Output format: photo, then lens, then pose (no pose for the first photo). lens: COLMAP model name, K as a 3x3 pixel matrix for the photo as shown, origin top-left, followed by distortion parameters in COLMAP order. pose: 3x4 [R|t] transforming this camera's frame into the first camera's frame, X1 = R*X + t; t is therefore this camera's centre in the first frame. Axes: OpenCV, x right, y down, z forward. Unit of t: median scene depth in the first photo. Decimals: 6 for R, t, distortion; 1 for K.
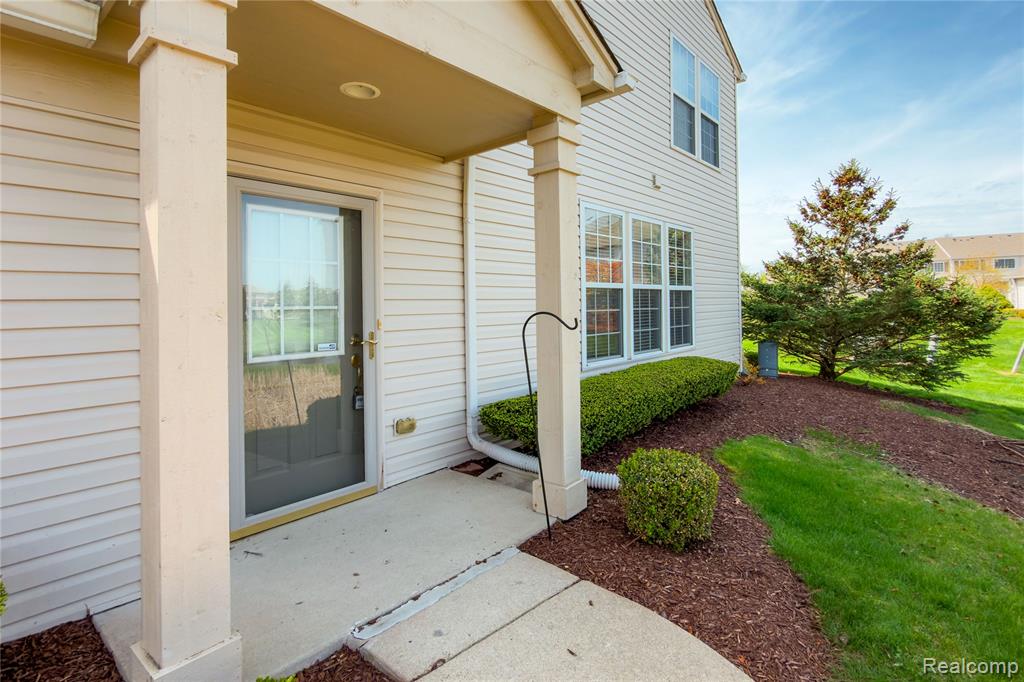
lens RADIAL K [[509.2, 0, 470.8], [0, 509.2, 305.9], [0, 0, 1]] dist [0.012963, 0.000079]
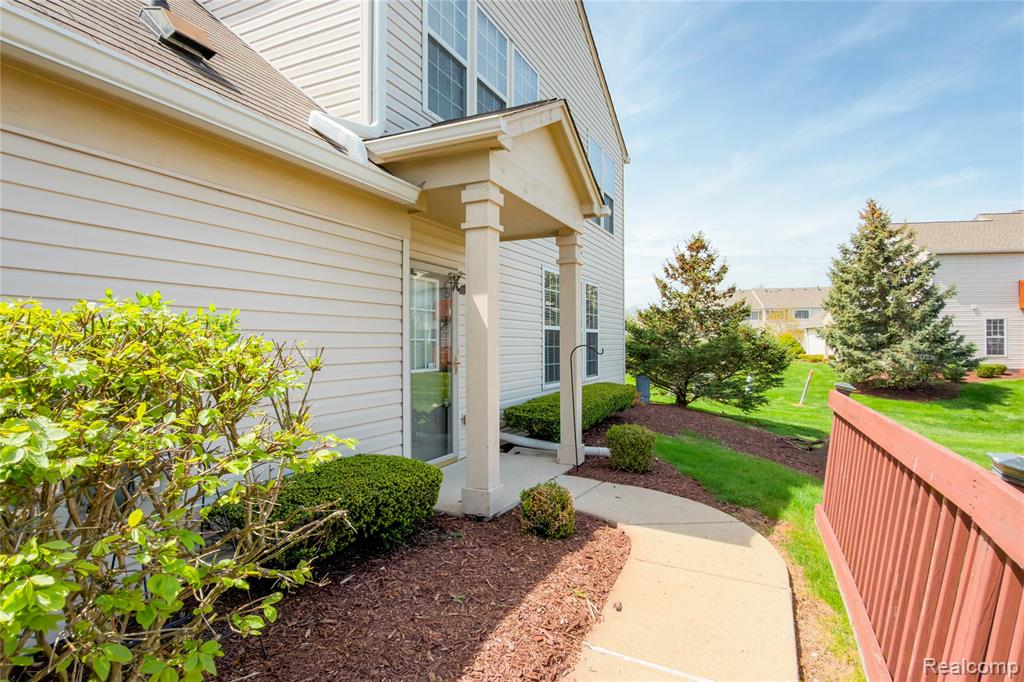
lens RADIAL K [[509.2, 0, 521.2], [0, 509.2, 339.9], [0, 0, 1]] dist [0.012963, 0.000079]
pose [[0.951883, 0.022166, 0.305658, -0.063020], [-0.020051, 0.999748, -0.010056, 0.001628], [-0.305804, 0.003443, 0.952088, -0.069545]]
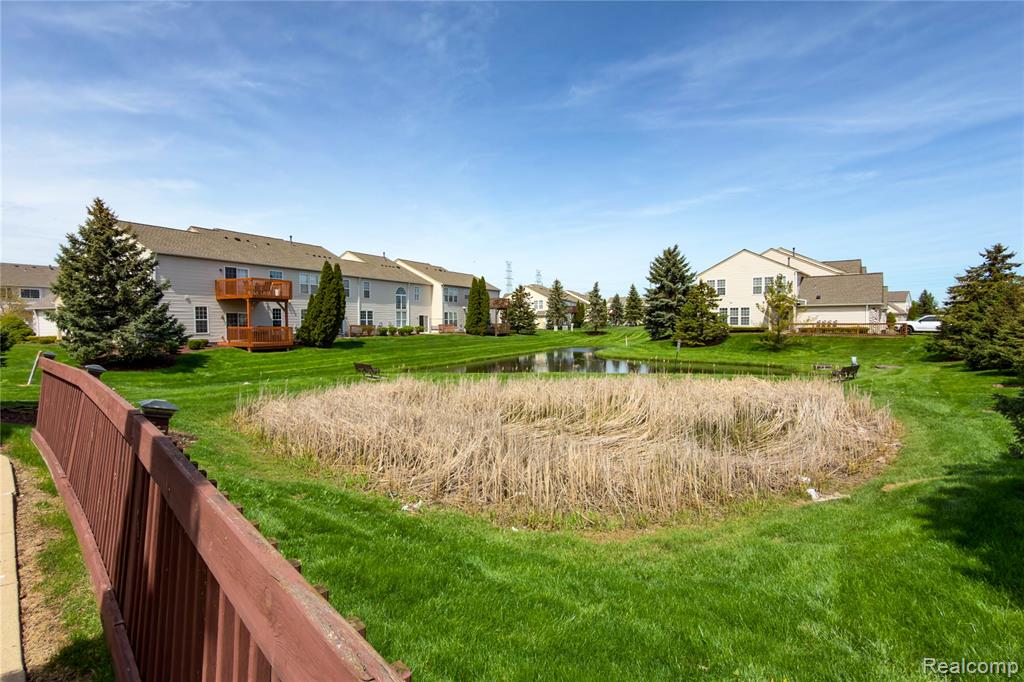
lens RADIAL K [[509.2, 0, 519.5], [0, 509.2, 340.5], [0, 0, 1]] dist [0.012963, 0.000079]
pose [[0.009099, -0.015641, 0.999836, -0.108766], [0.004134, 0.999870, 0.015604, 0.002526], [-0.999950, 0.003991, 0.009162, -0.118312]]
